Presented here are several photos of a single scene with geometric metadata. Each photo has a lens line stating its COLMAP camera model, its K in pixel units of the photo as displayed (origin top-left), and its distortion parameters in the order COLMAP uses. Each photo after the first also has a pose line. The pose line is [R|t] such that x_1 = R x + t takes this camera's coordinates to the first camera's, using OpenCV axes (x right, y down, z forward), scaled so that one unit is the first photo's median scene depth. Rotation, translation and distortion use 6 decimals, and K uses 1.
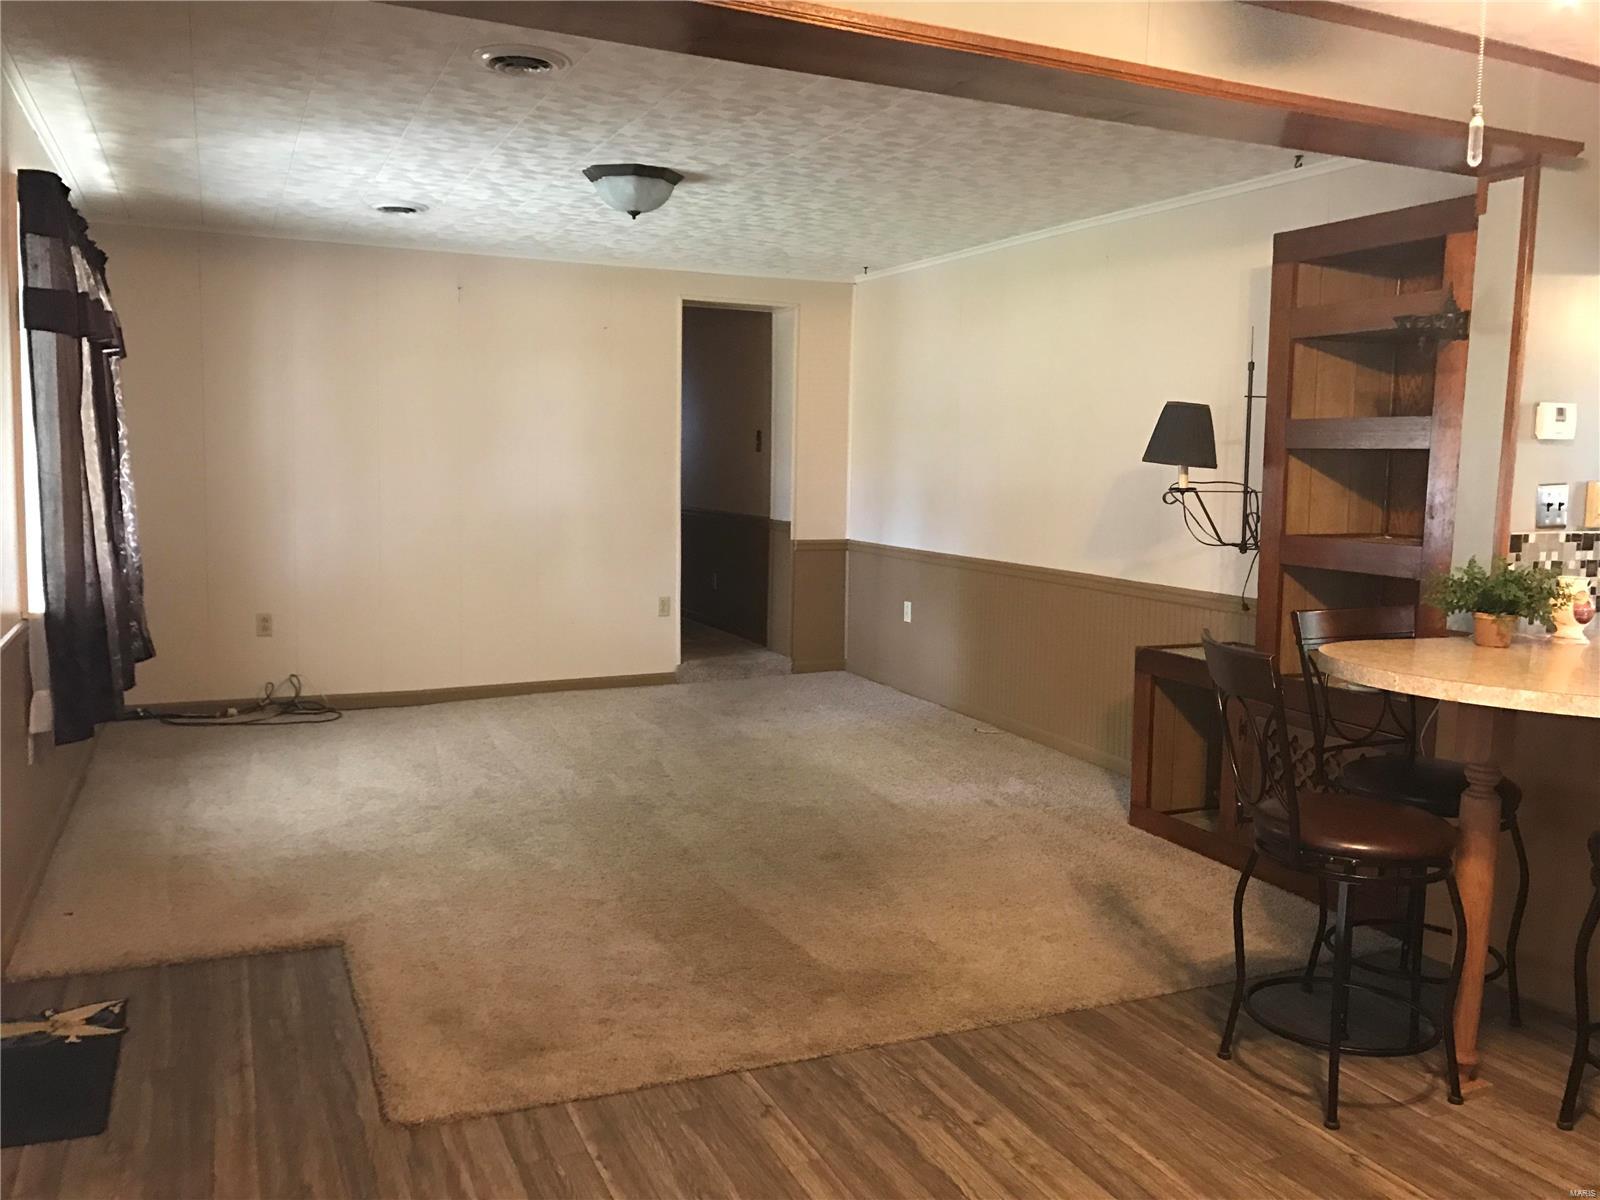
lens RADIAL K [[1301.0, 0, 806.4], [0, 1301.0, 598.5], [0, 0, 1]] dist [0.041483, -0.062826]
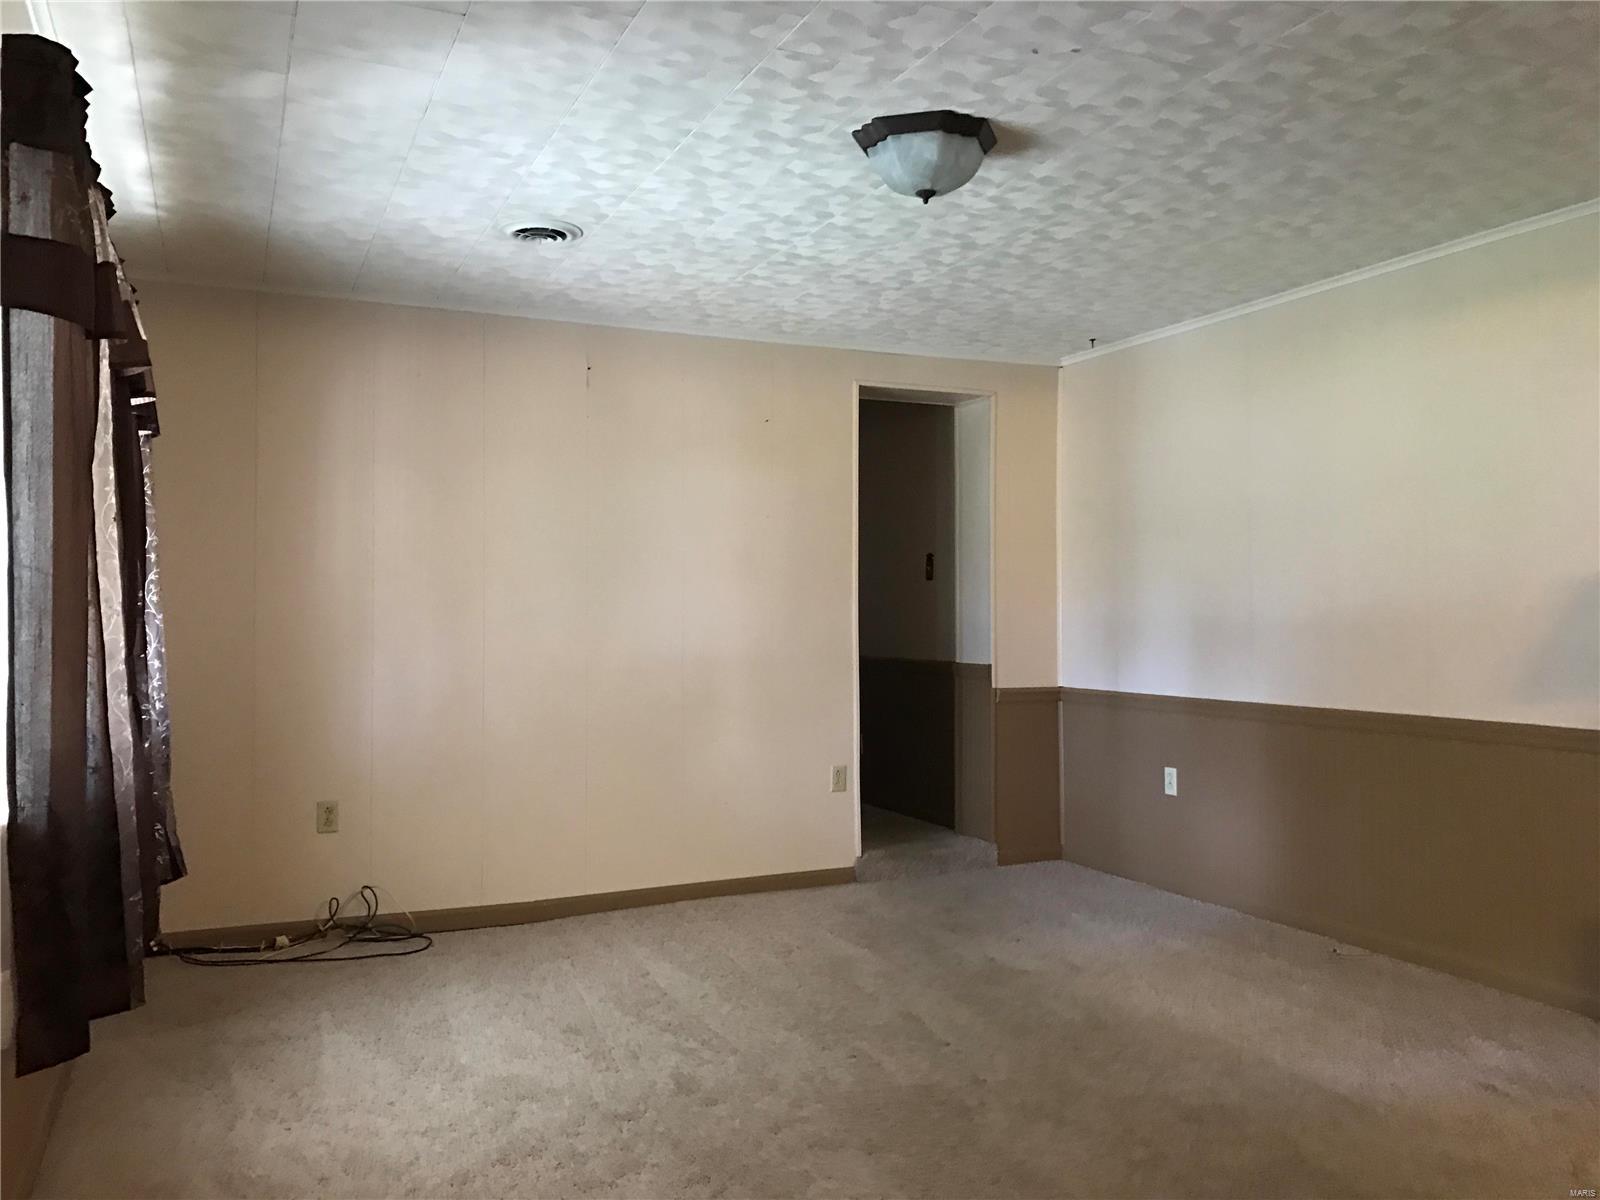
lens RADIAL K [[1301.0, 0, 794.5], [0, 1301.0, 611.3], [0, 0, 1]] dist [0.041483, -0.062826]
pose [[0.999813, -0.018123, -0.006808, -0.178230], [0.017225, 0.993265, -0.114574, -0.006470], [0.008839, 0.114435, 0.993391, 0.321813]]
